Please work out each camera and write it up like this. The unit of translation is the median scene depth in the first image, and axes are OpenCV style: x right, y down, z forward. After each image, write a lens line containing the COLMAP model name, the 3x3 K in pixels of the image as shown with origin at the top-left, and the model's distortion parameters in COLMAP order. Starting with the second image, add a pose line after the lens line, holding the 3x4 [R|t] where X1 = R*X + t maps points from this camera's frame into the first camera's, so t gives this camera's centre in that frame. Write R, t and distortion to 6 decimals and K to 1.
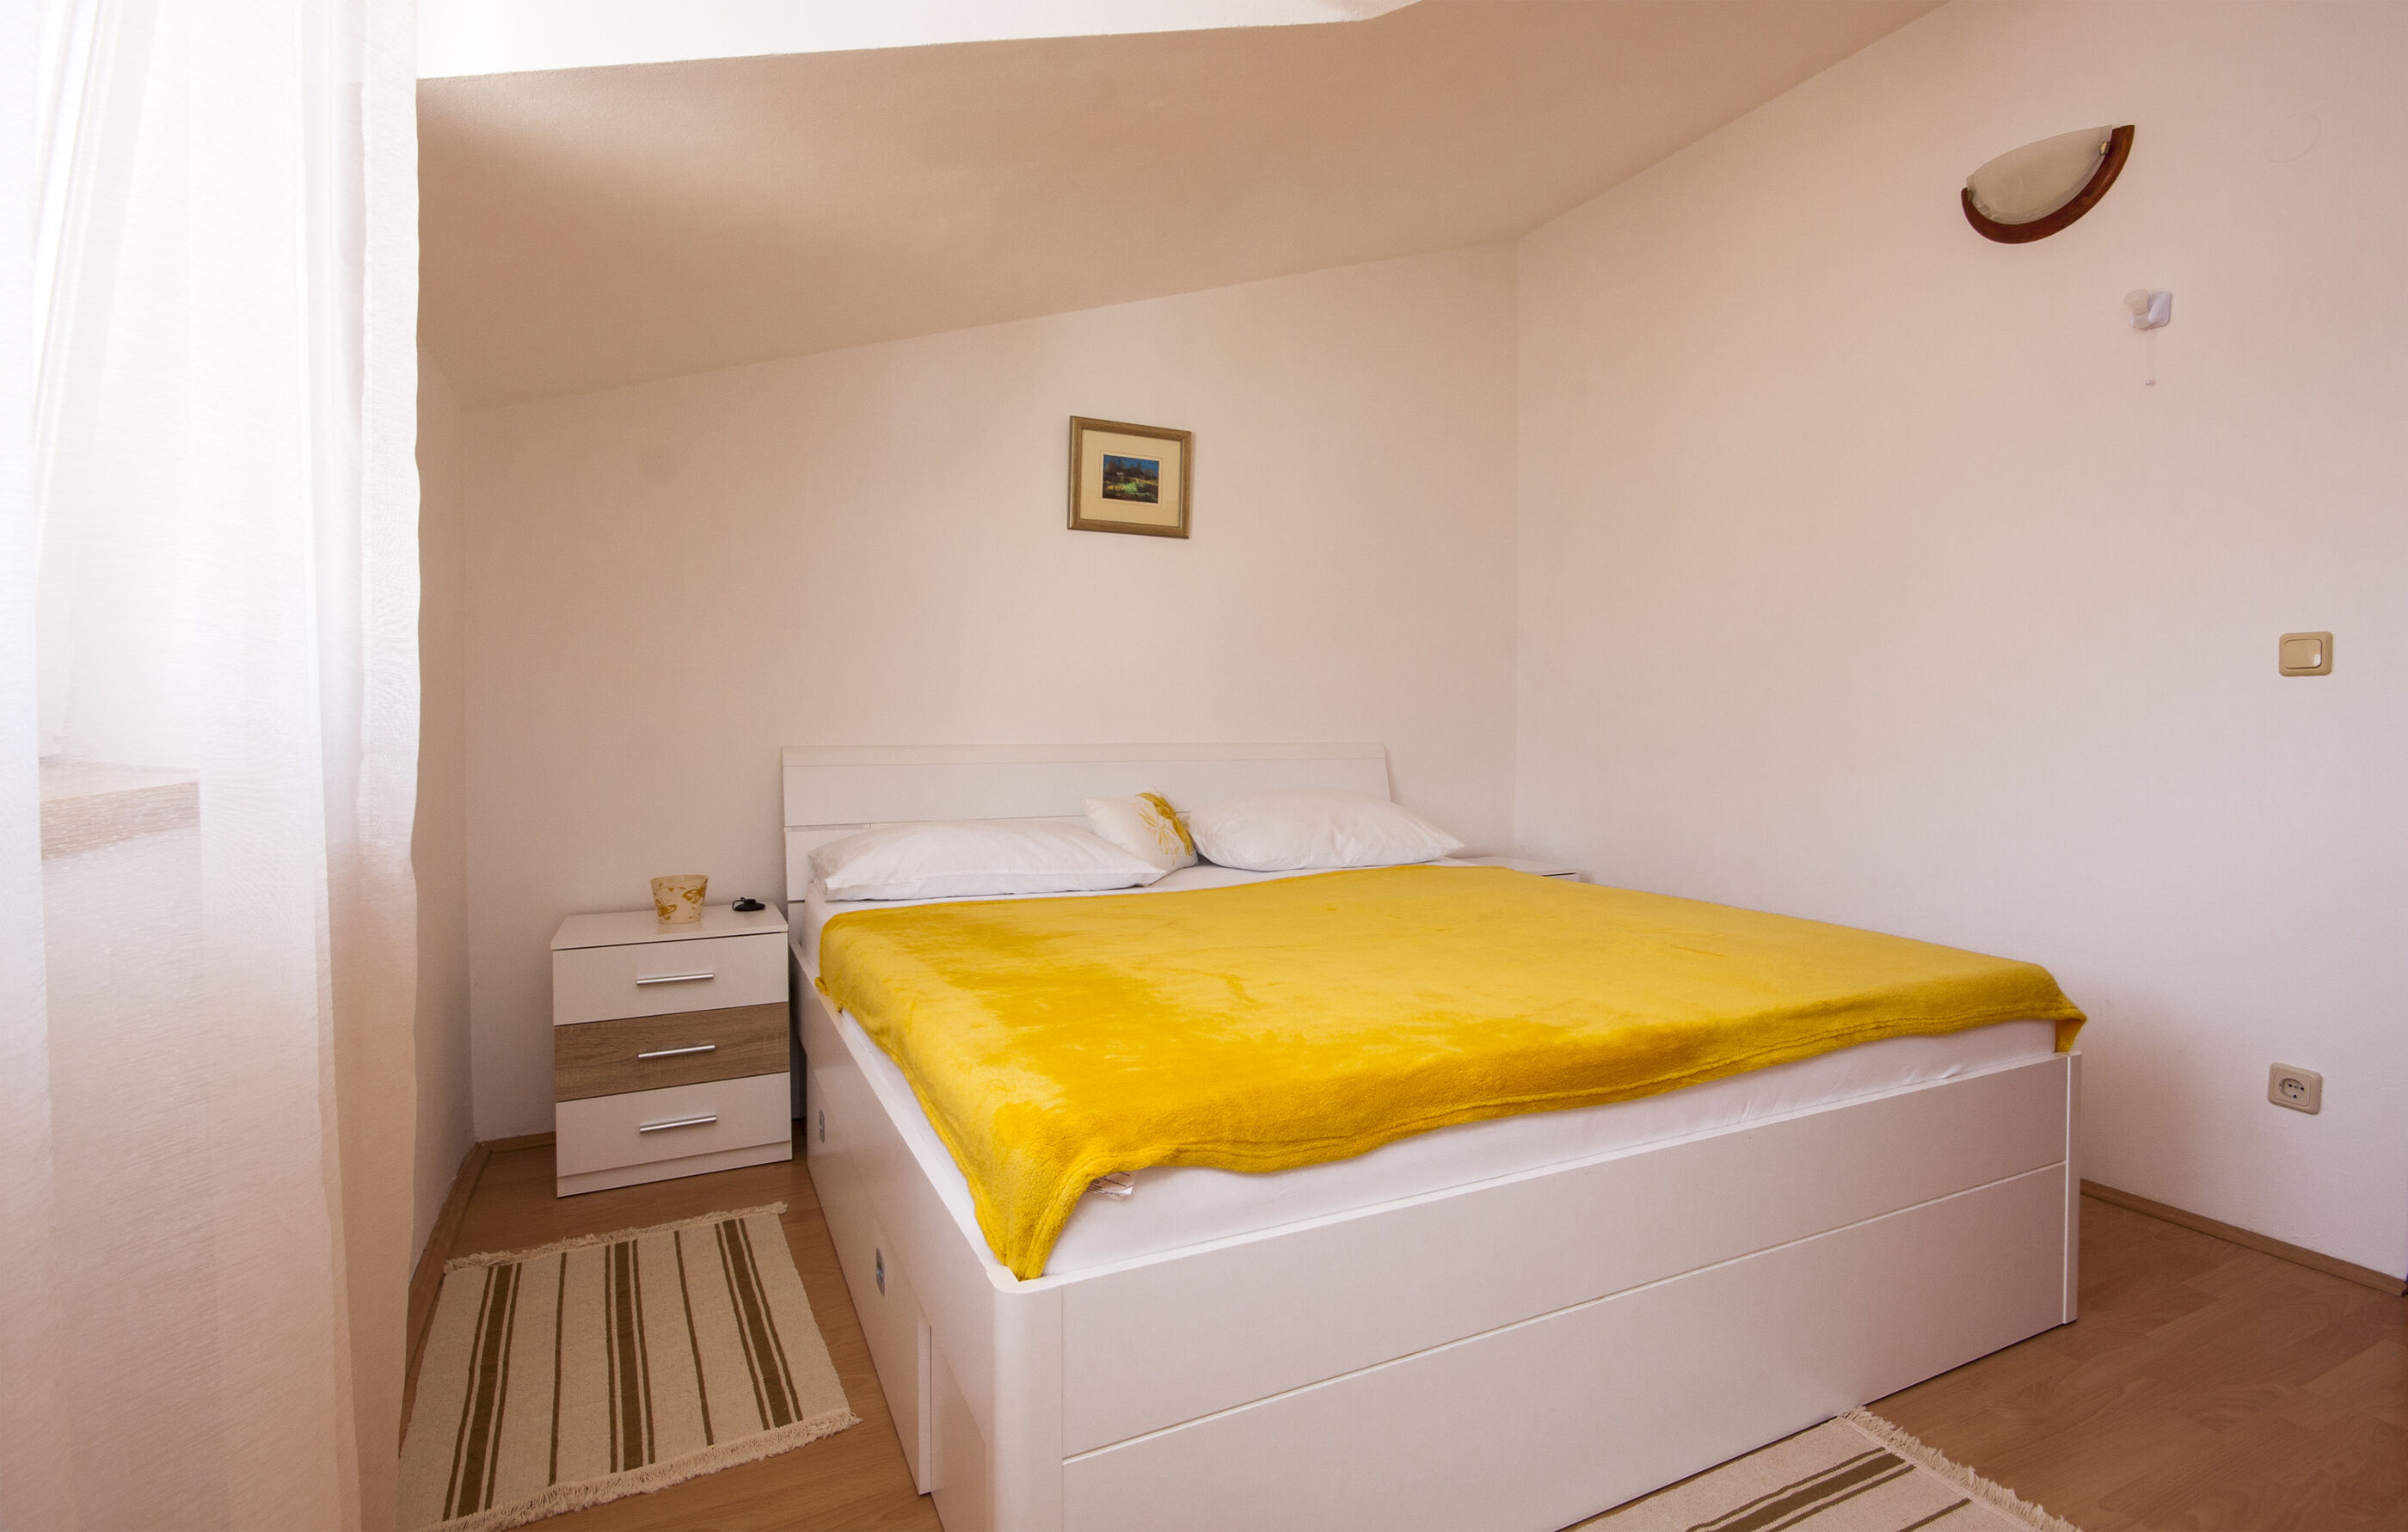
lens RADIAL K [[1145.4, 0, 1240.4], [0, 1145.4, 723.2], [0, 0, 1]] dist [0.003869, -0.008217]
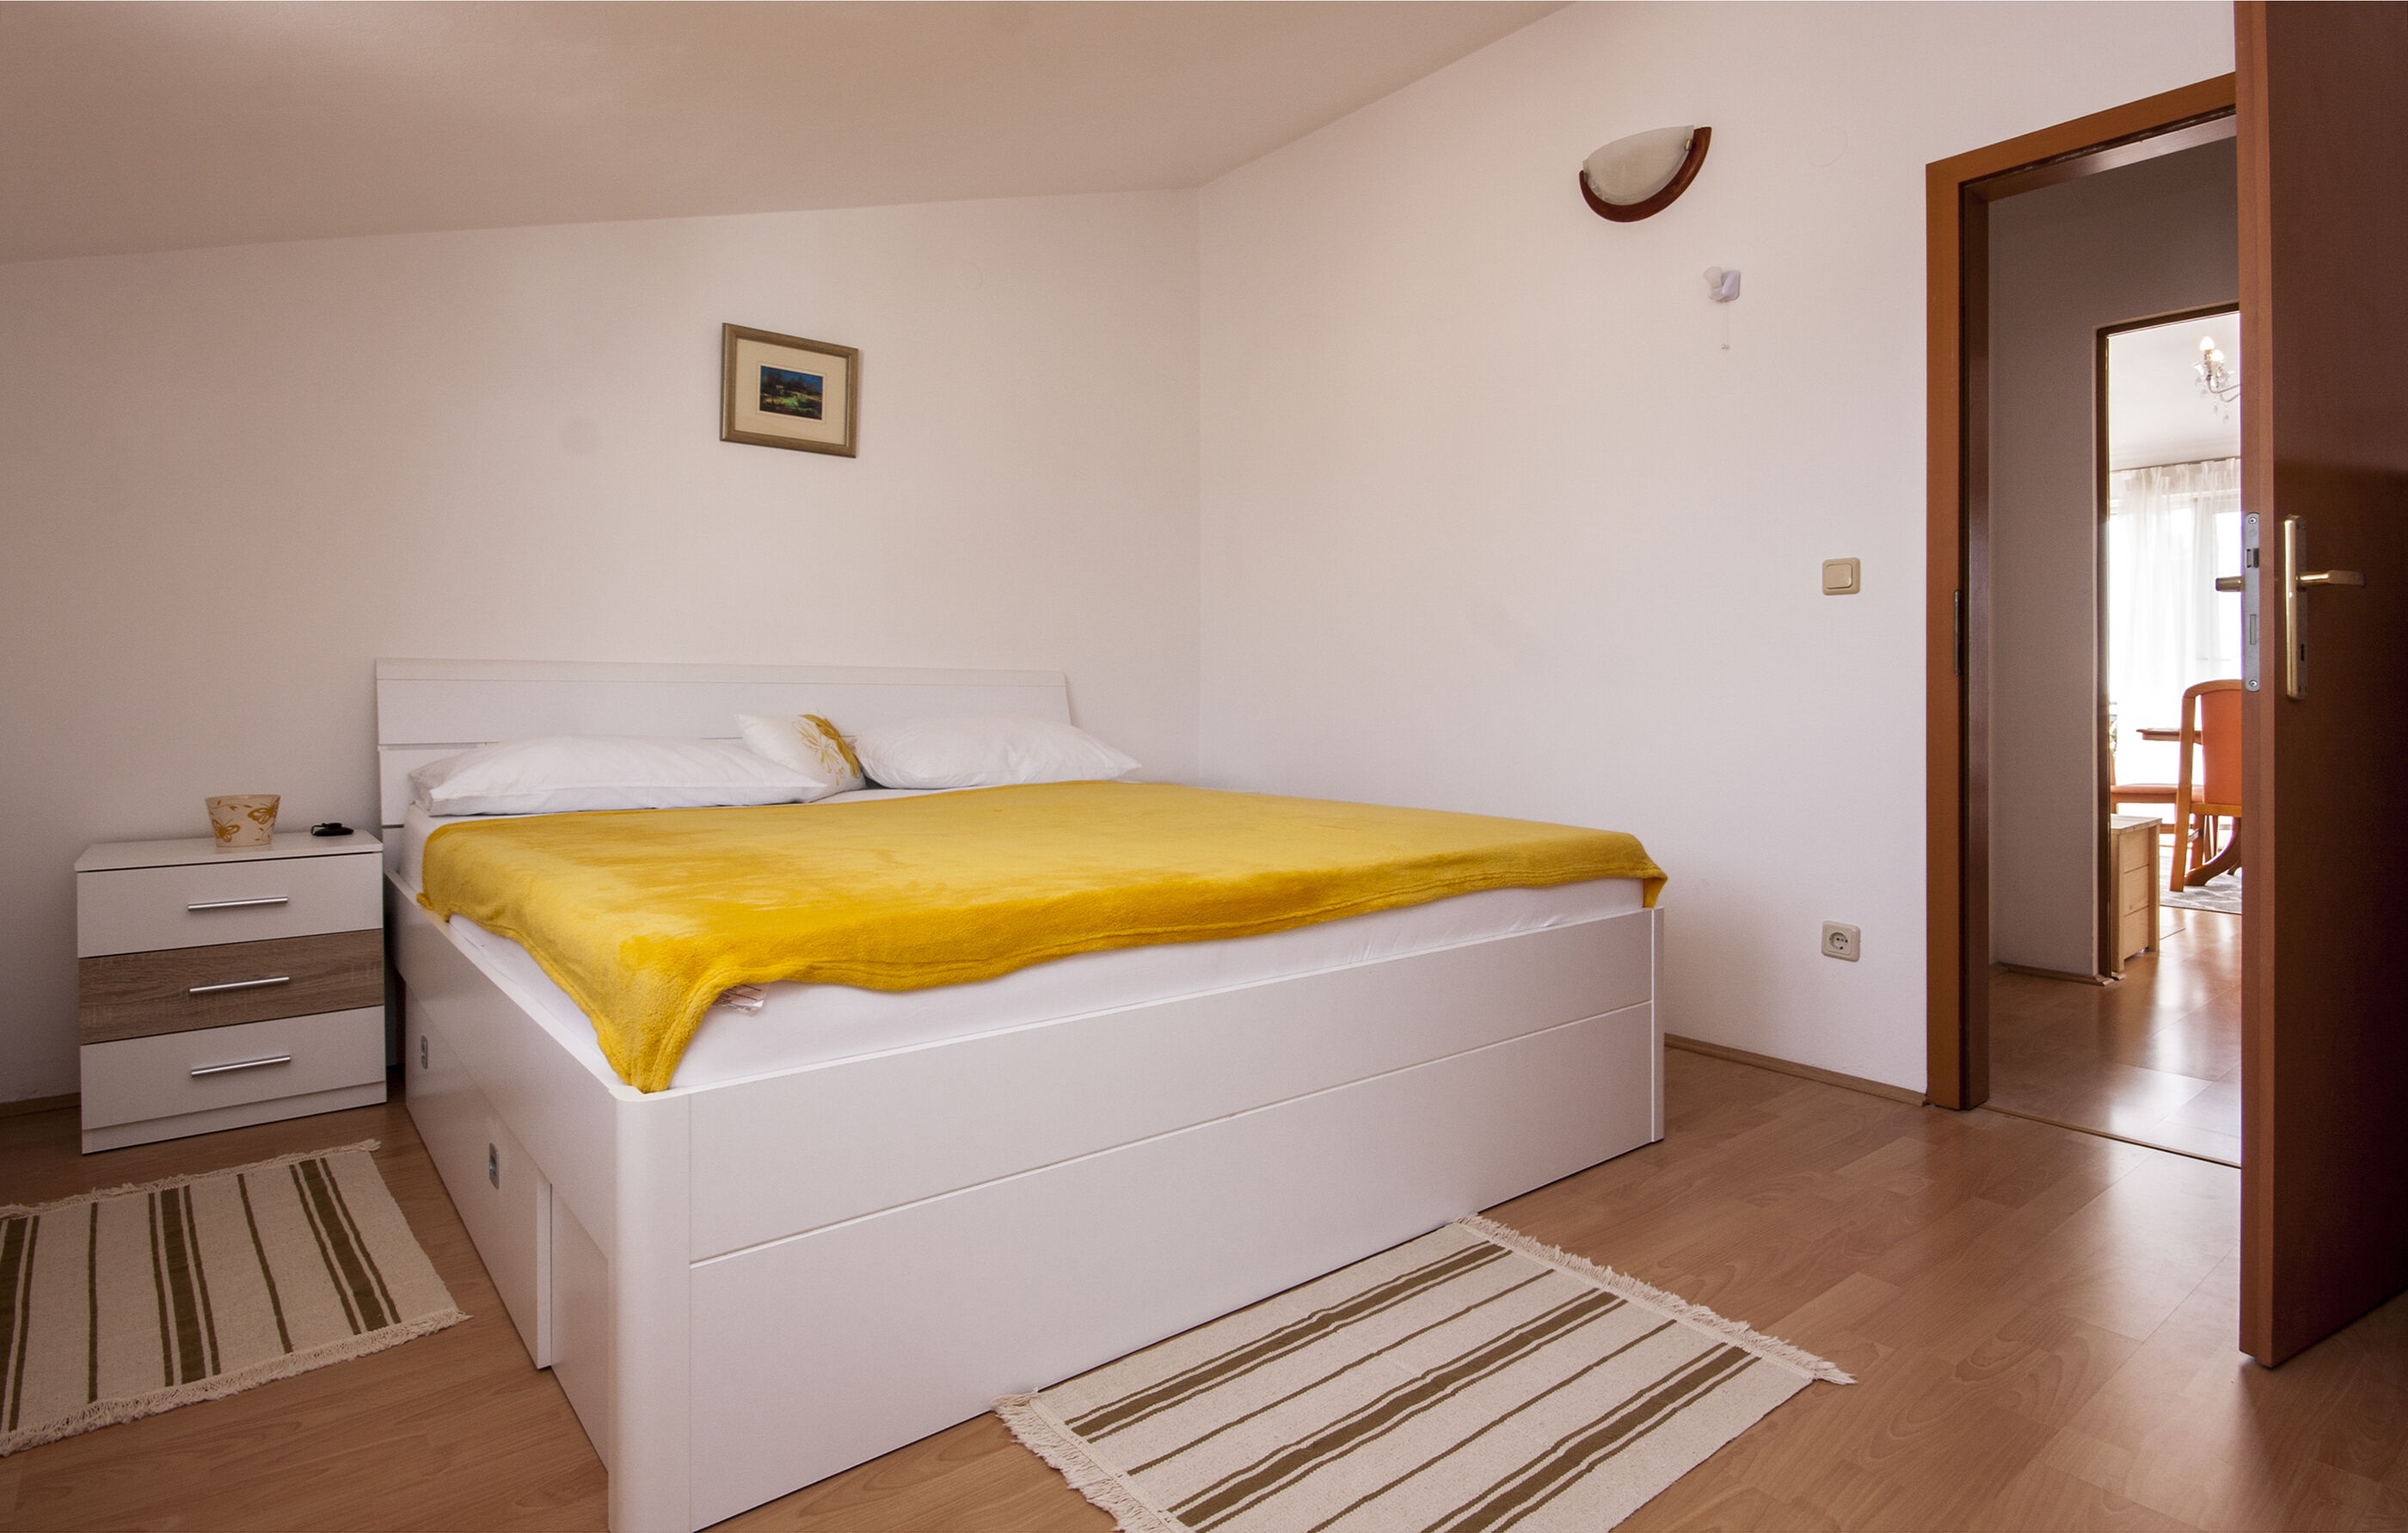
lens RADIAL K [[1255.6, 0, 1266.9], [0, 1255.6, 682.0], [0, 0, 1]] dist [0.003999, -0.008428]
pose [[0.970607, -0.010125, 0.240456, 0.049264], [0.019624, 0.999117, -0.037144, 0.105303], [-0.239868, 0.040771, 0.969949, -0.143189]]
